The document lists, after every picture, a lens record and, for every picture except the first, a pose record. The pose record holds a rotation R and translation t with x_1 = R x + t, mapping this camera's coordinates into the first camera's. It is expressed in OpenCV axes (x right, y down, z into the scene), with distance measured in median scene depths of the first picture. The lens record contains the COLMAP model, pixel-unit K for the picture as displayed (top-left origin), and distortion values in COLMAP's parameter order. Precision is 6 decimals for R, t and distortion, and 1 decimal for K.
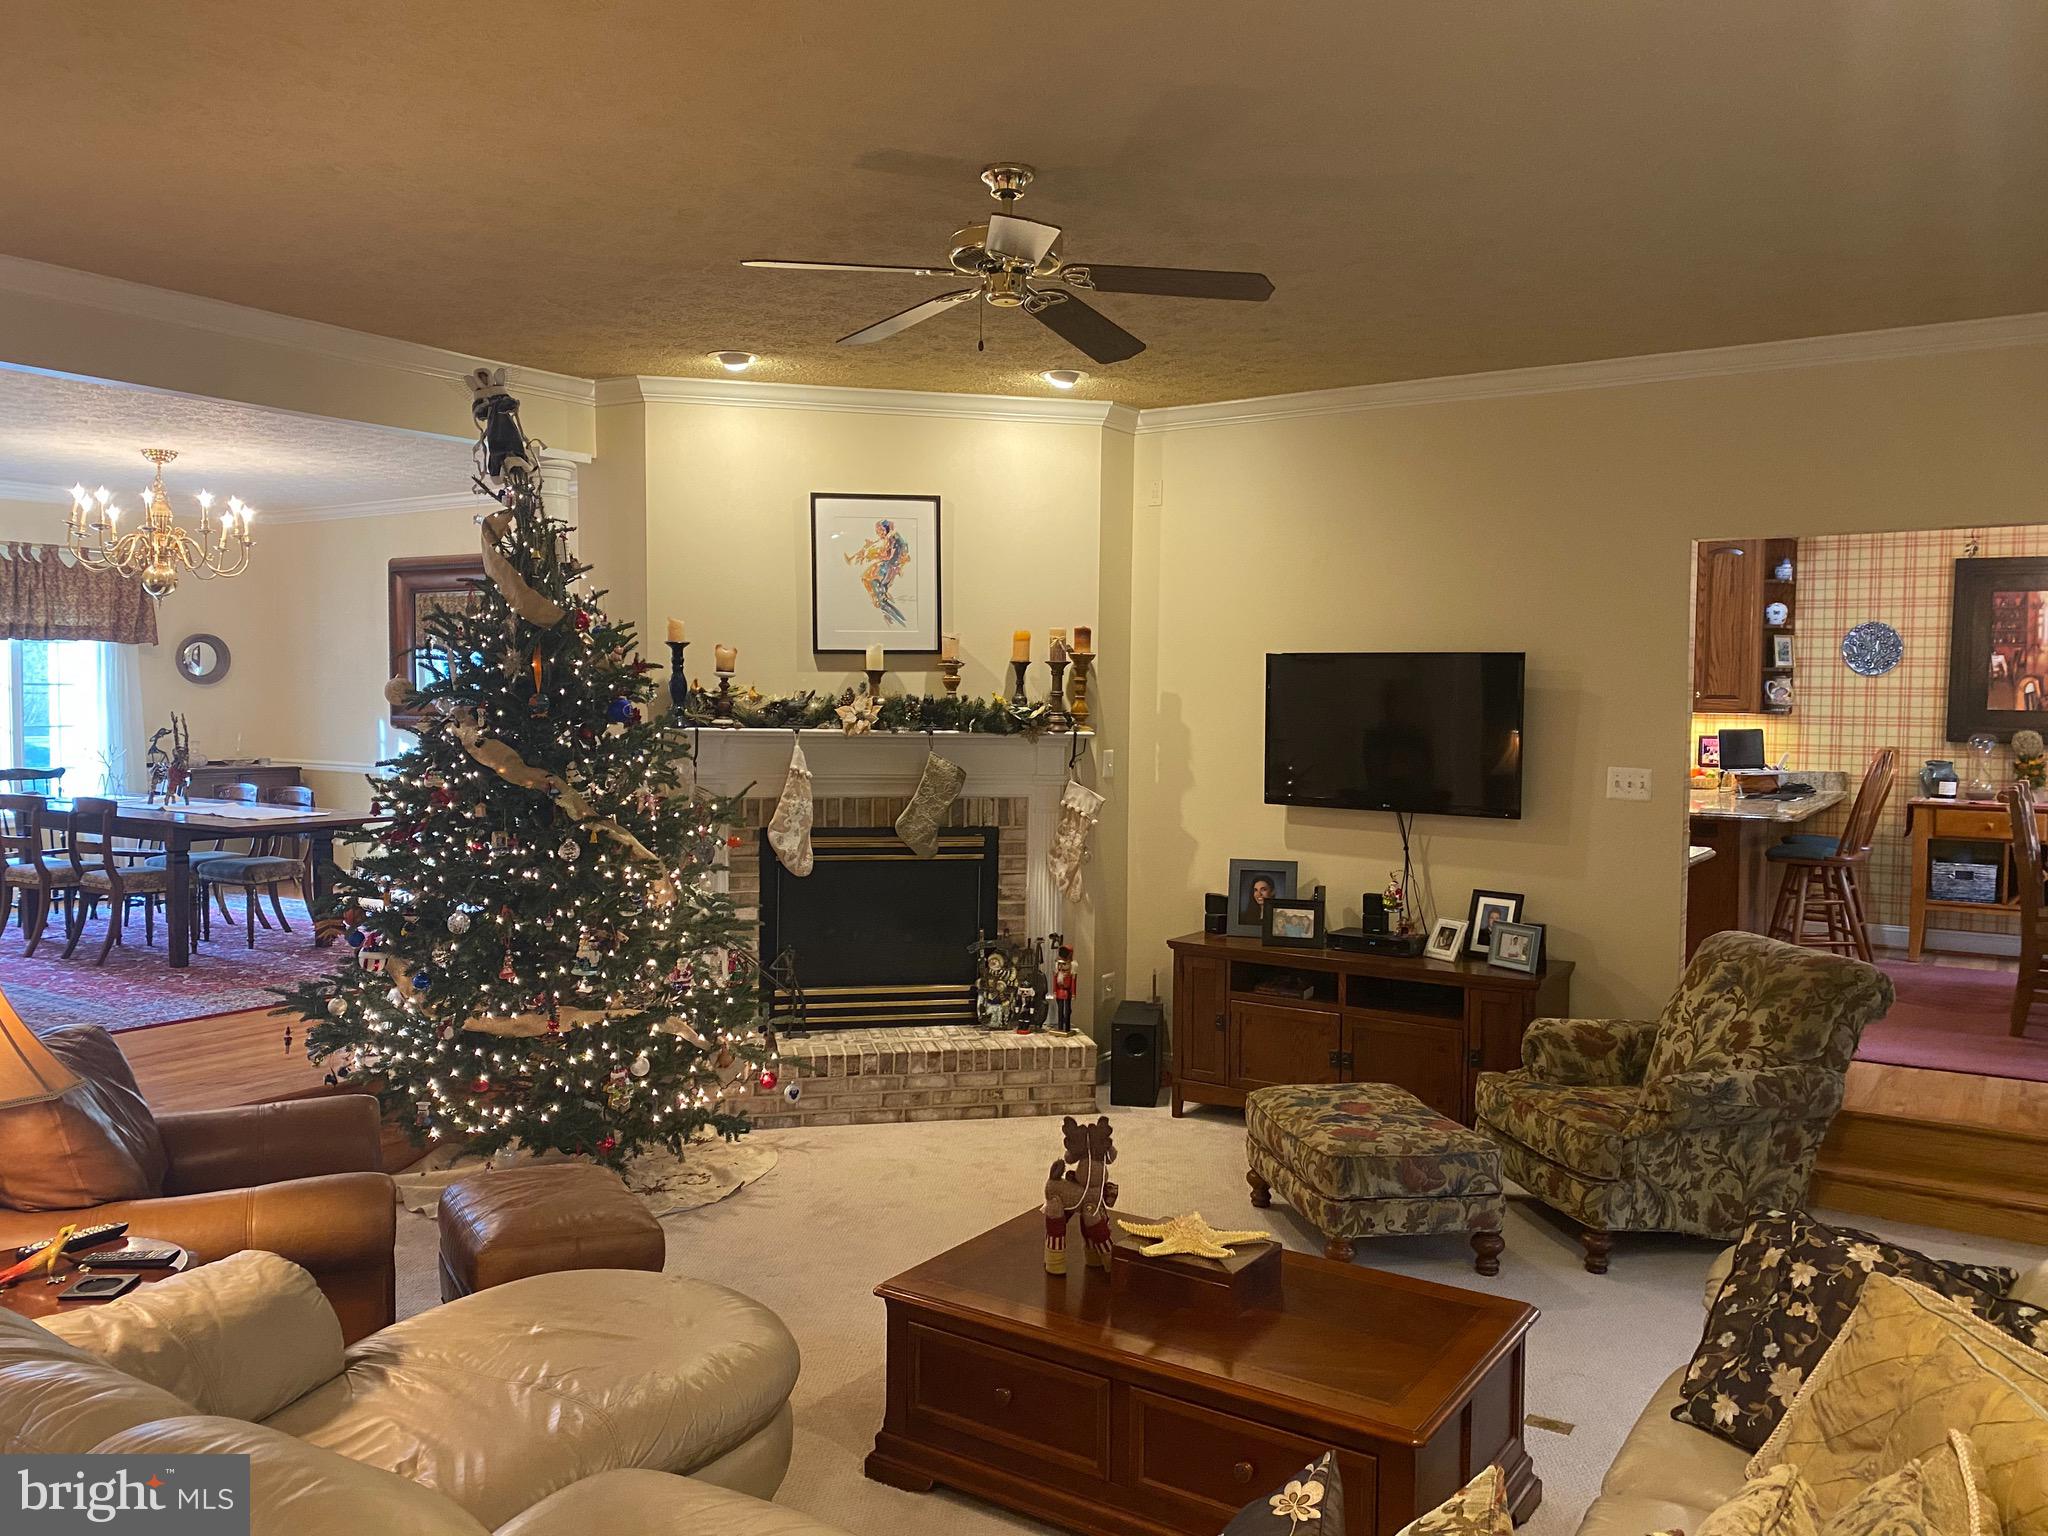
lens RADIAL K [[1587.7, 0, 1010.6], [0, 1587.7, 748.9], [0, 0, 1]] dist [-0.008973, 0.022537]
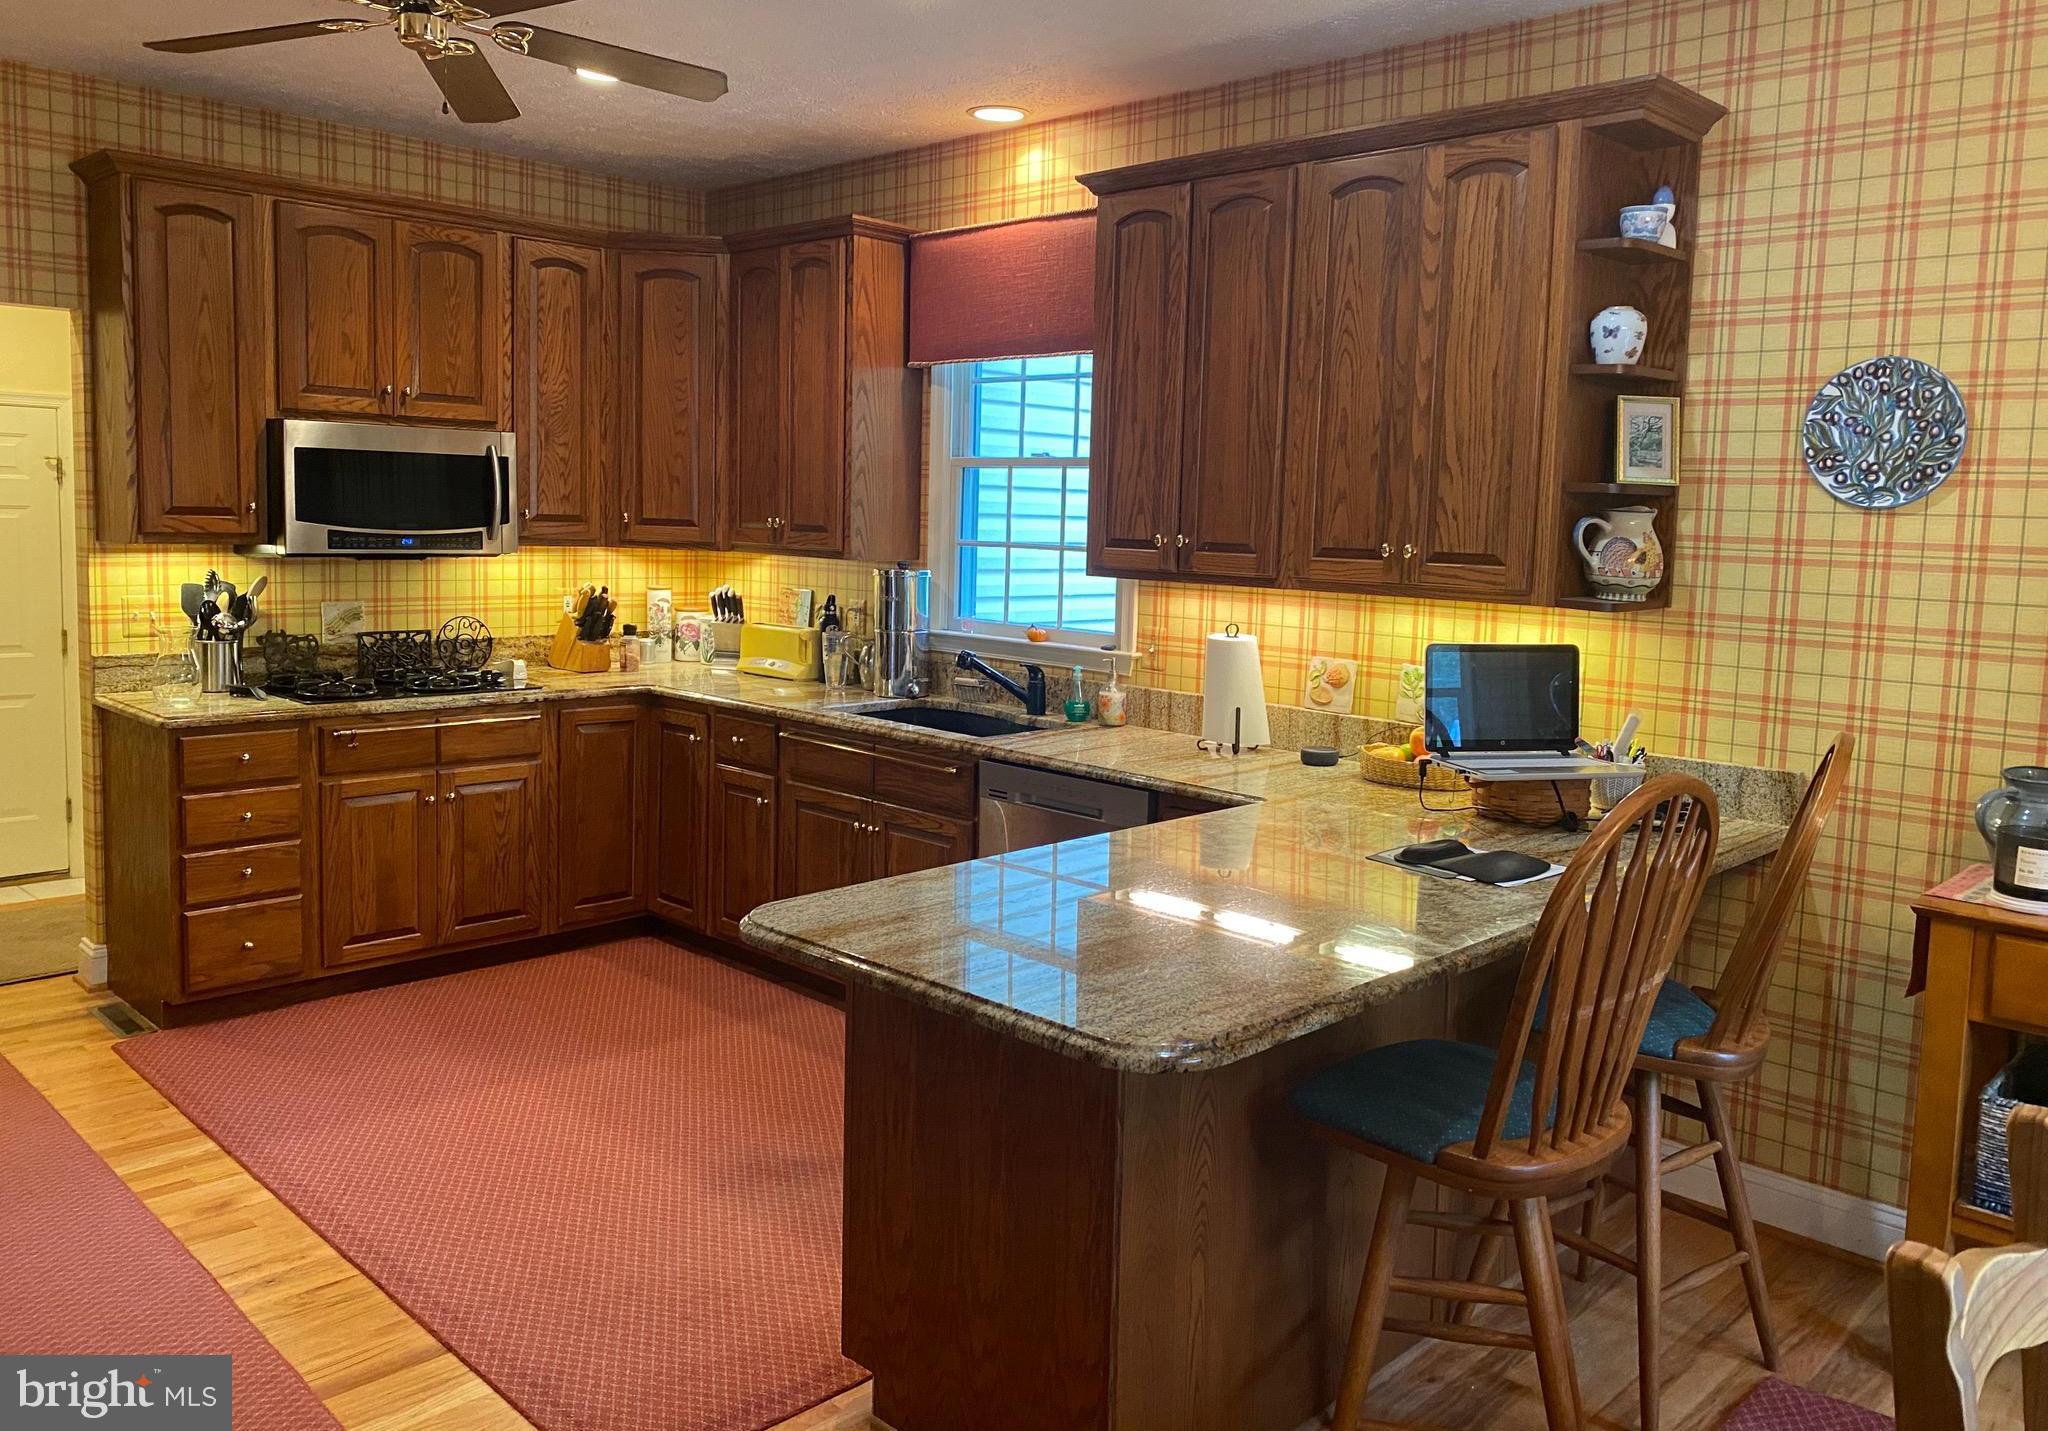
lens RADIAL K [[1574.6, 0, 1022.6], [0, 1574.6, 641.7], [0, 0, 1]] dist [-0.002356, -0.002374]
pose [[0.981626, 0.034507, -0.187668, 0.417345], [-0.026253, 0.998583, 0.046289, -0.027656], [0.189000, -0.040512, 0.981141, 0.611070]]
